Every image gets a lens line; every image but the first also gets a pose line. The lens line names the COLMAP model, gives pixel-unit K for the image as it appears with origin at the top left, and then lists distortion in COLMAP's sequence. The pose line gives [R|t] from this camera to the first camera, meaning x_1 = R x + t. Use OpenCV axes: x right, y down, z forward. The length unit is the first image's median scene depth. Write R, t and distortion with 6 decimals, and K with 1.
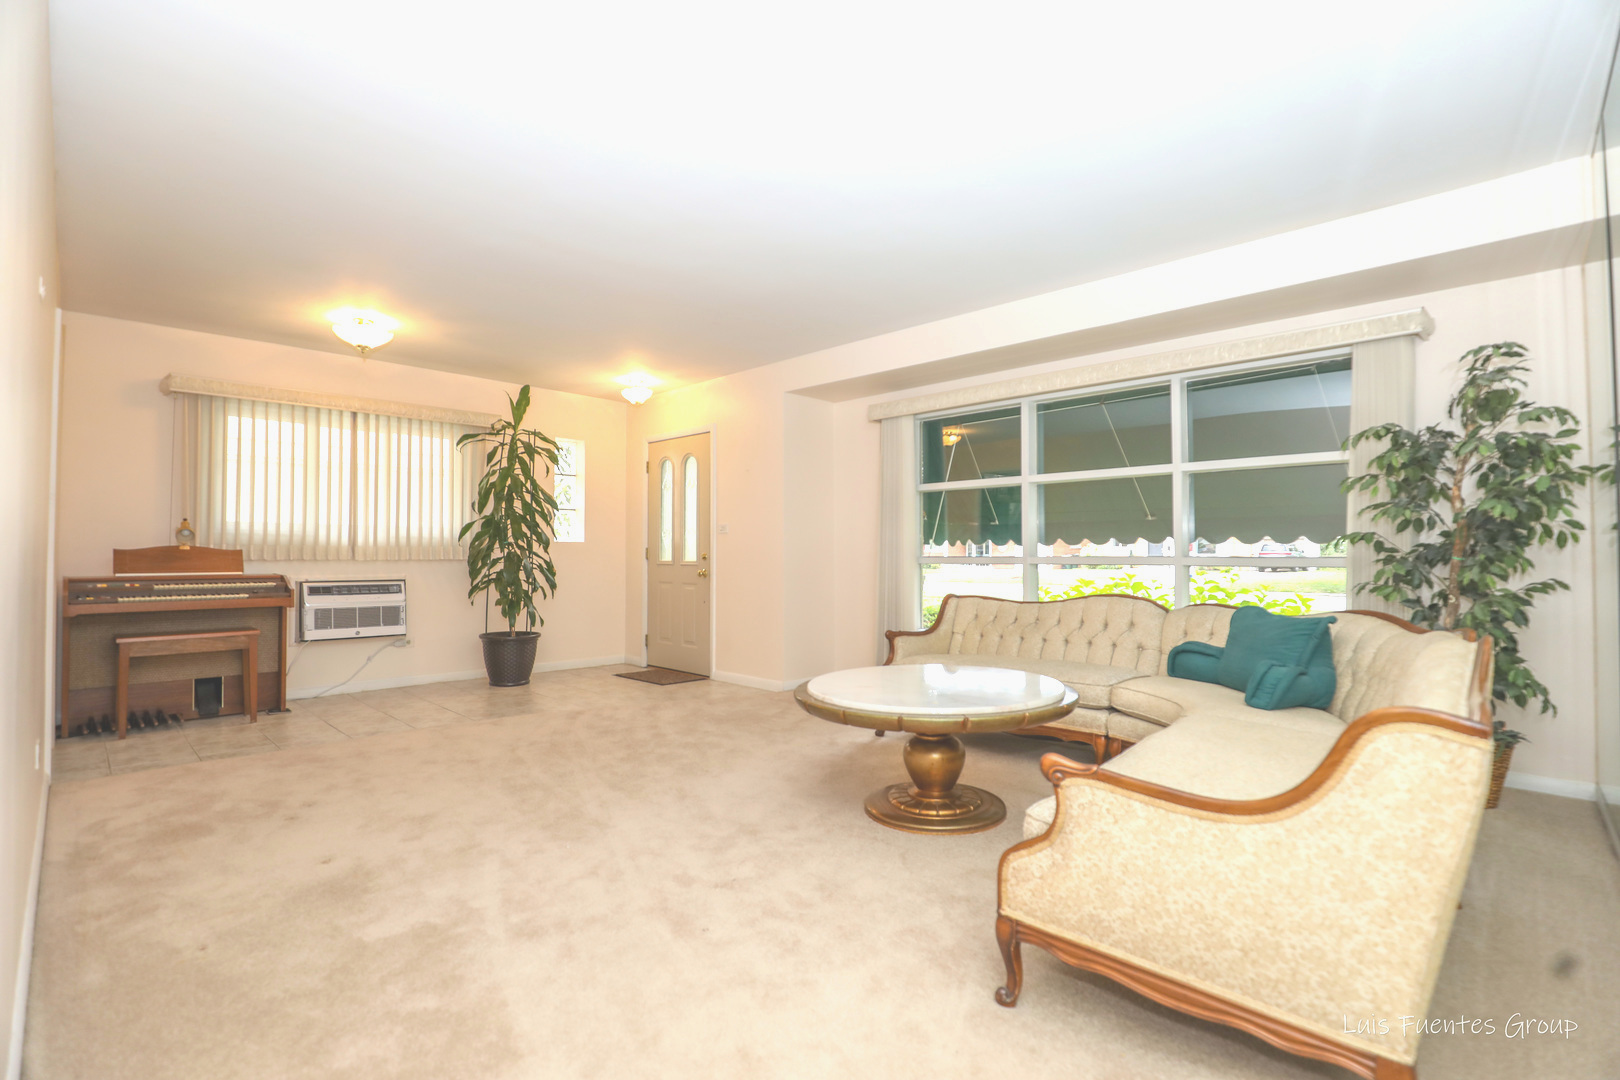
lens RADIAL K [[739.5, 0, 810.0], [0, 739.5, 540.0], [0, 0, 1]] dist [-0.042025, 0.009983]
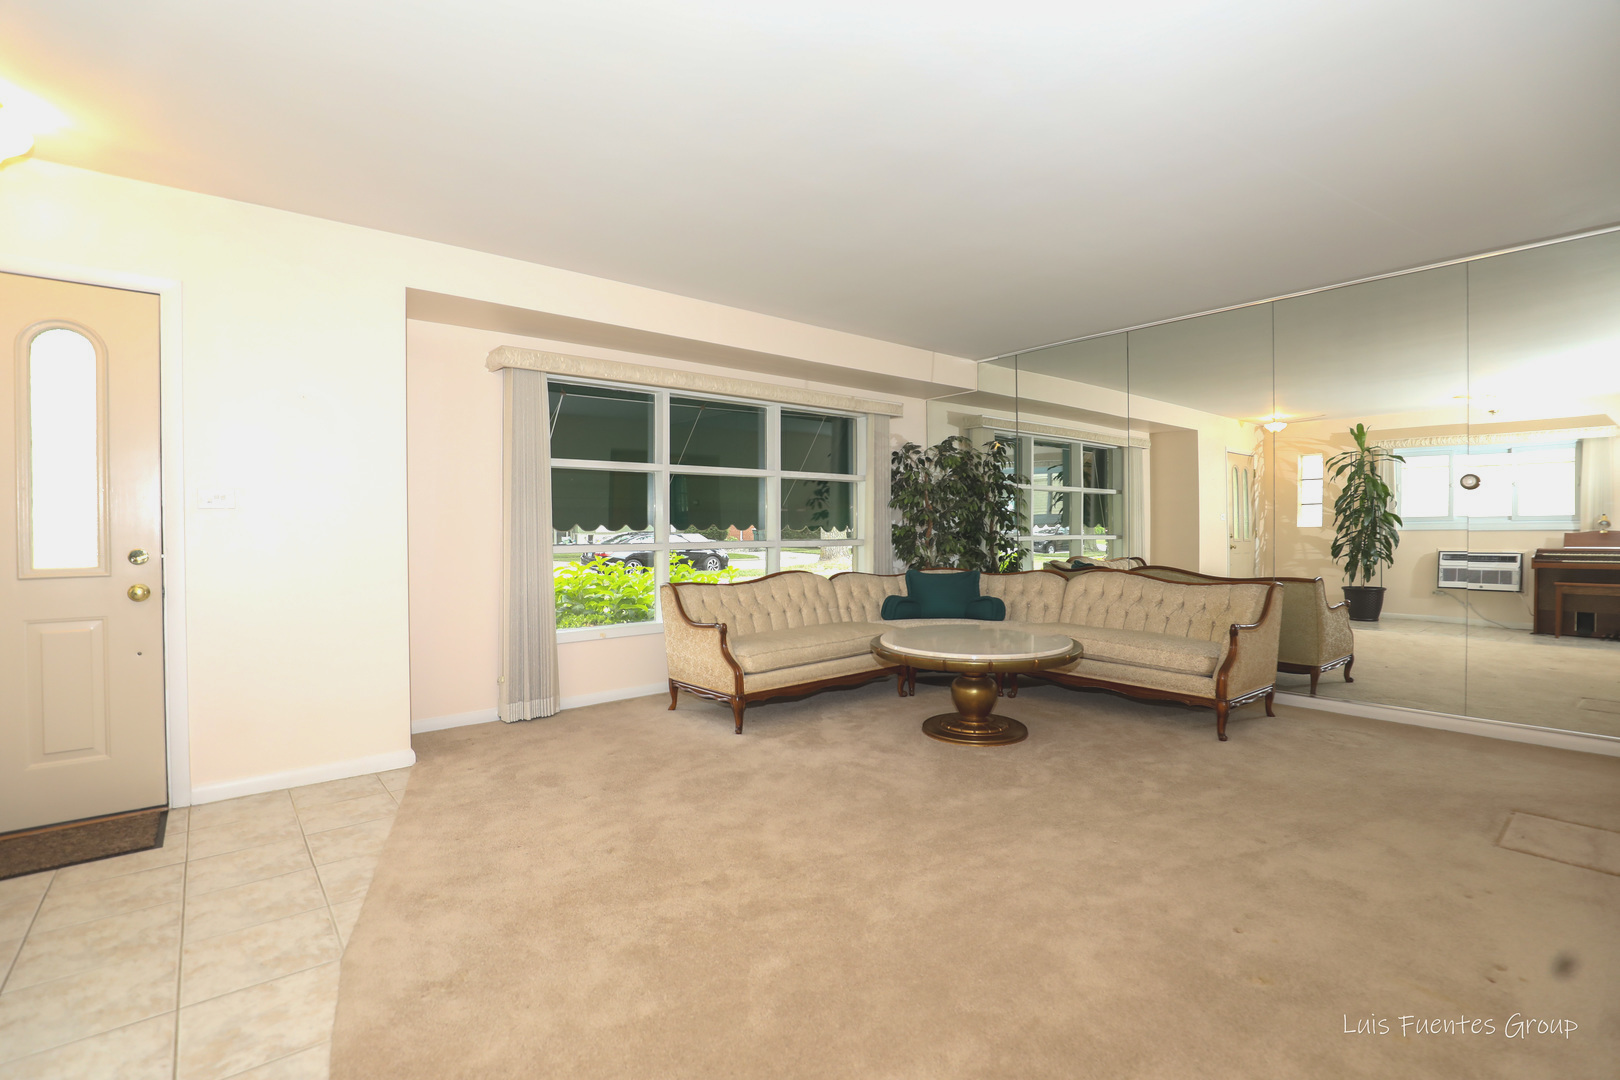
lens RADIAL K [[739.5, 0, 810.0], [0, 739.5, 540.0], [0, 0, 1]] dist [-0.042025, 0.009983]
pose [[0.115798, -0.008696, 0.993235, -1.078447], [-0.010581, 0.999894, 0.009988, 0.007424], [-0.993216, -0.011666, 0.115693, 1.045103]]
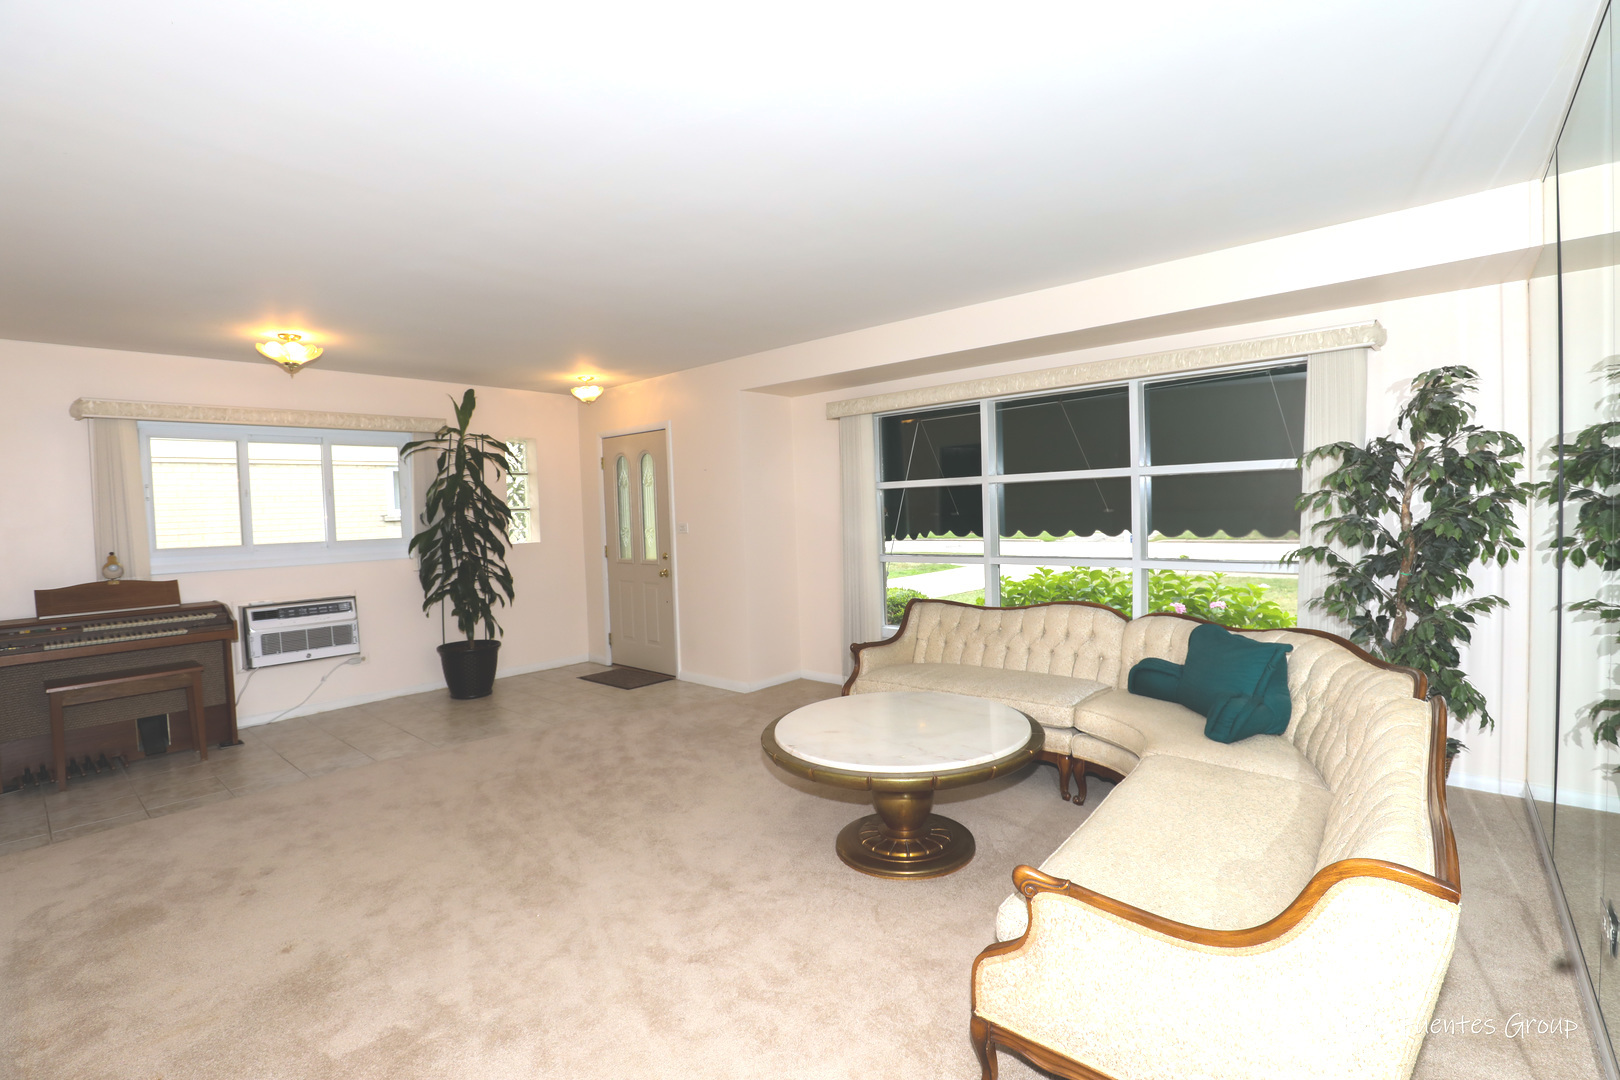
lens RADIAL K [[734.7, 0, 811.7], [0, 734.7, 540.9], [0, 0, 1]] dist [-0.045196, 0.010427]
pose [[0.997988, -0.035212, 0.052735, 0.003088], [0.031918, 0.997562, 0.062066, -0.105089], [-0.054792, -0.060258, 0.996678, 0.030022]]
